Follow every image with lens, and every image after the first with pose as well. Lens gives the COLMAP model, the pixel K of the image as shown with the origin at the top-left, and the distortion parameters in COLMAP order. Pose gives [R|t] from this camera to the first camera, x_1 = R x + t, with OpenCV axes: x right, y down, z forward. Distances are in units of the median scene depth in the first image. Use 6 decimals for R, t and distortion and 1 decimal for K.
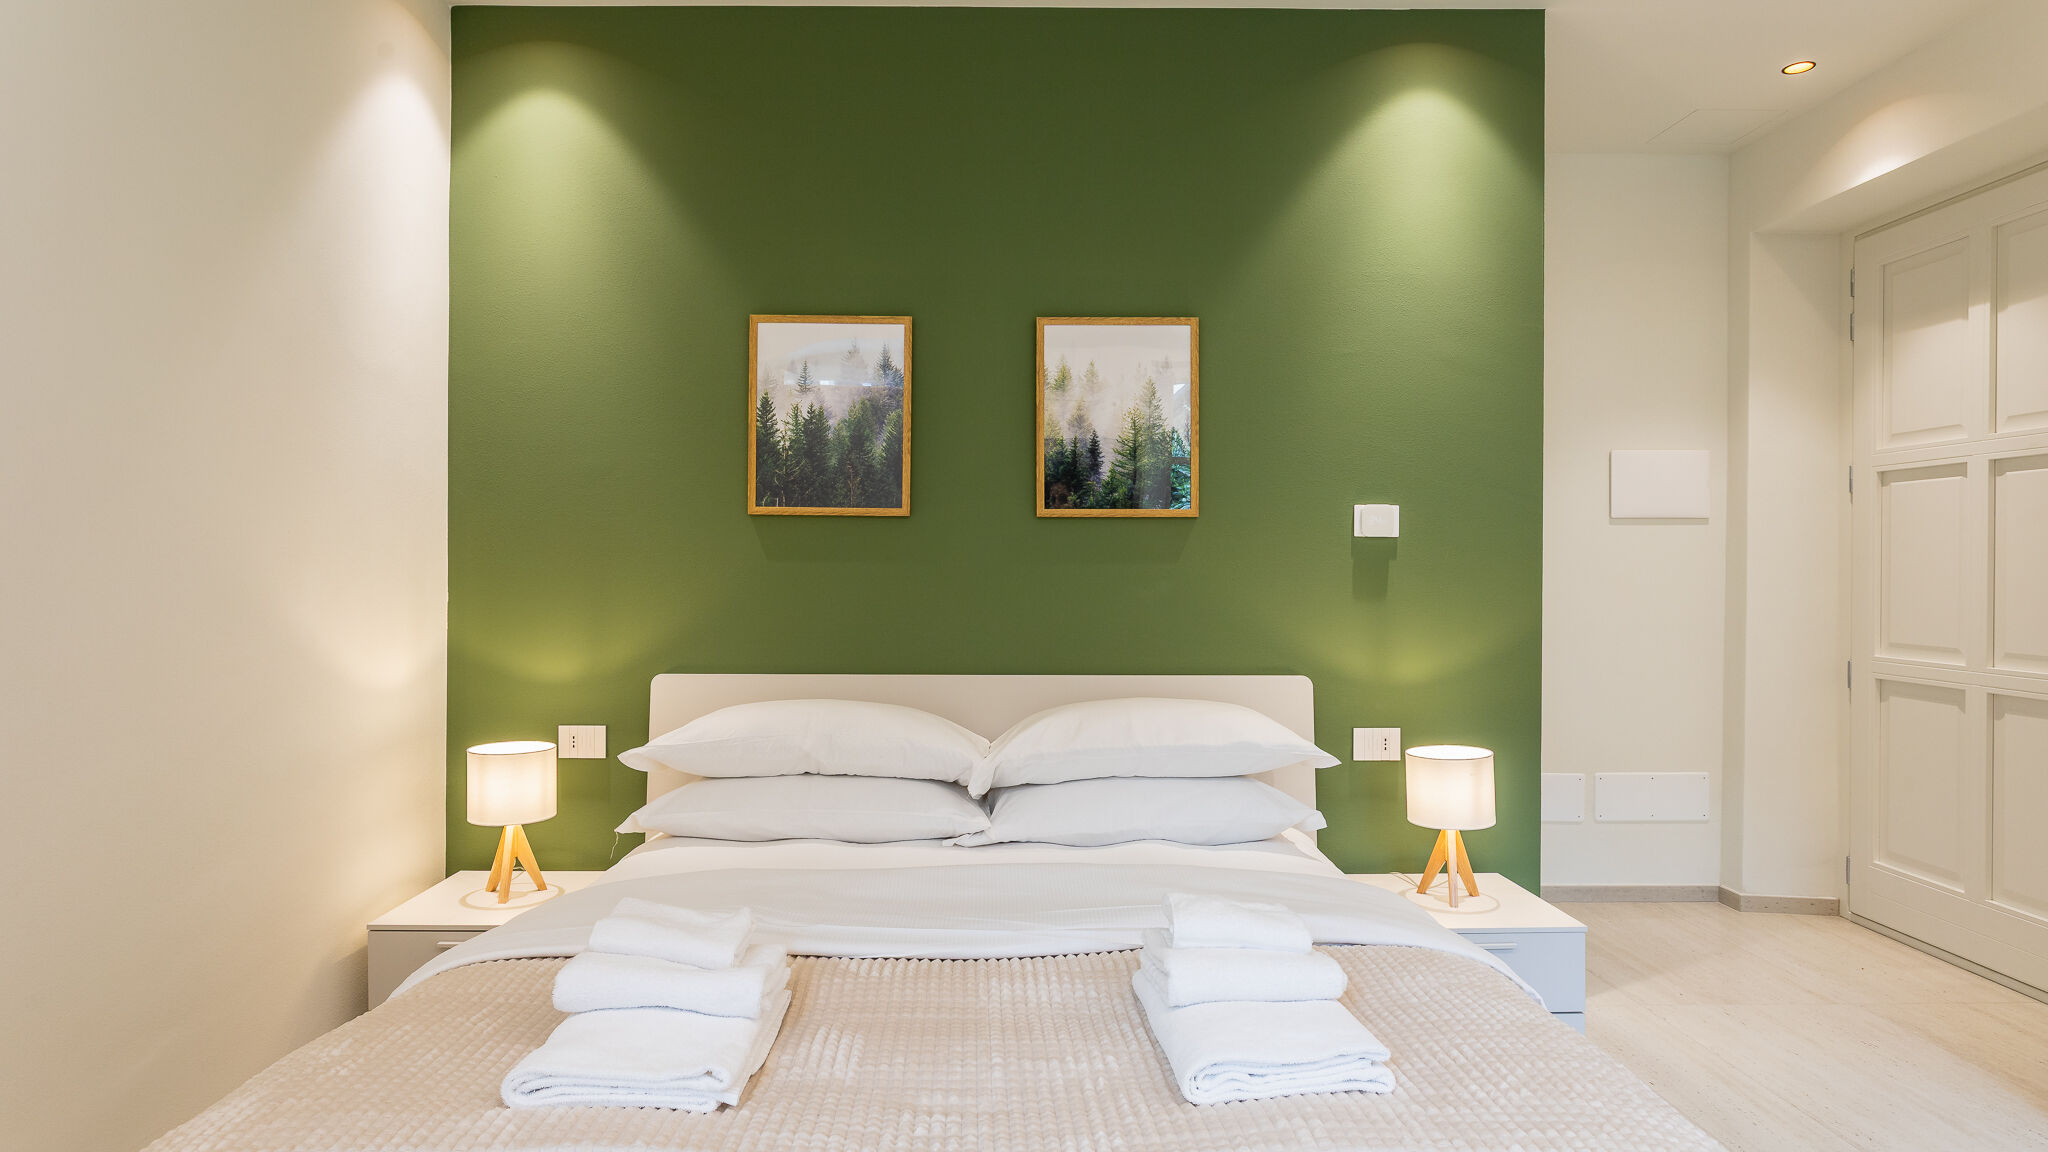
lens RADIAL K [[1172.8, 0, 1011.8], [0, 1172.8, 574.1], [0, 0, 1]] dist [0.000558, 0.001768]
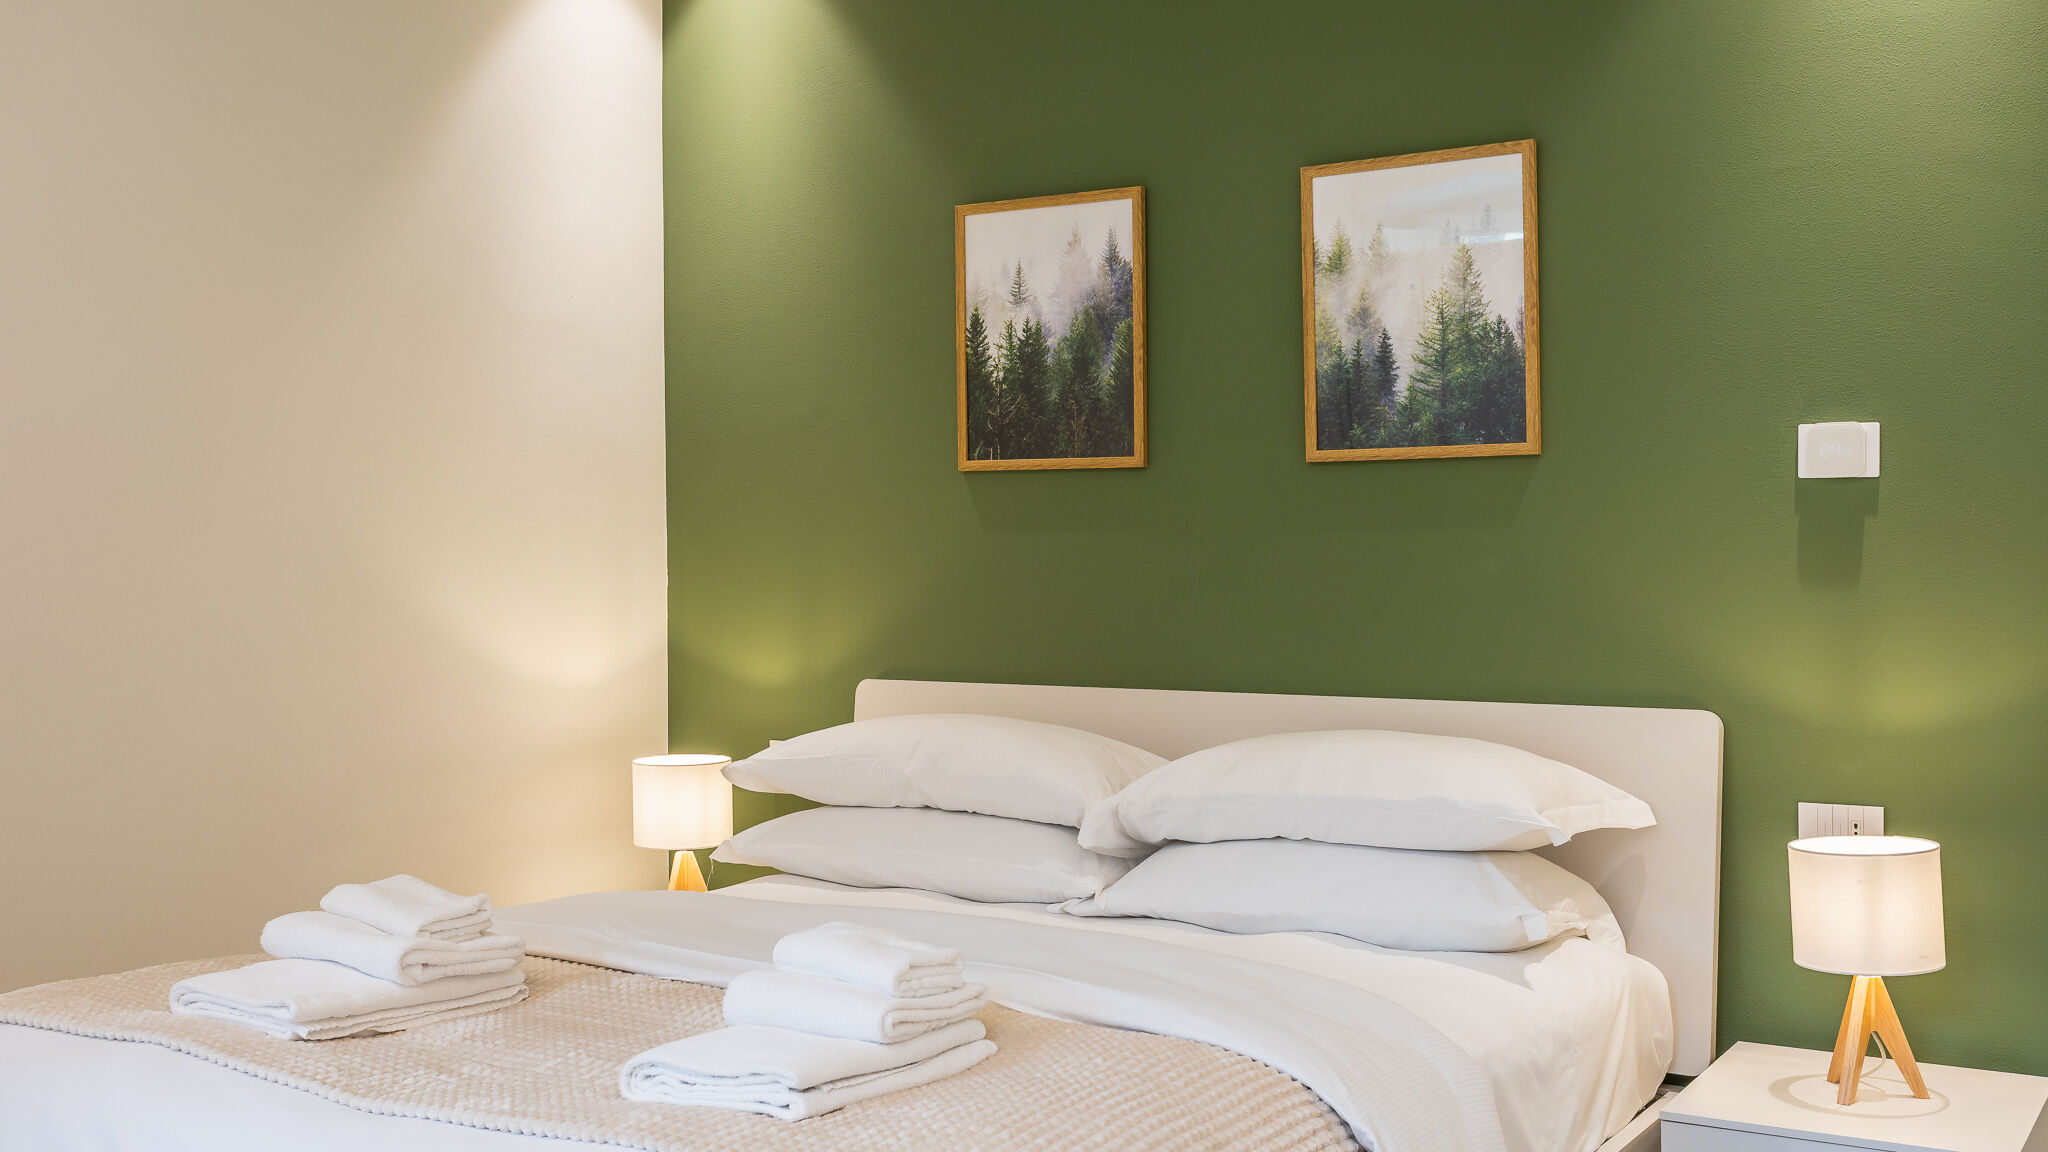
lens RADIAL K [[2148.0, 0, 1025.5], [0, 2148.0, 575.0], [0, 0, 1]] dist [0.037058, 0.000000]
pose [[0.823470, -0.000633, -0.567360, 0.595271], [0.011443, 0.999814, 0.015493, -0.004776], [0.567245, -0.019251, 0.823324, -0.117924]]
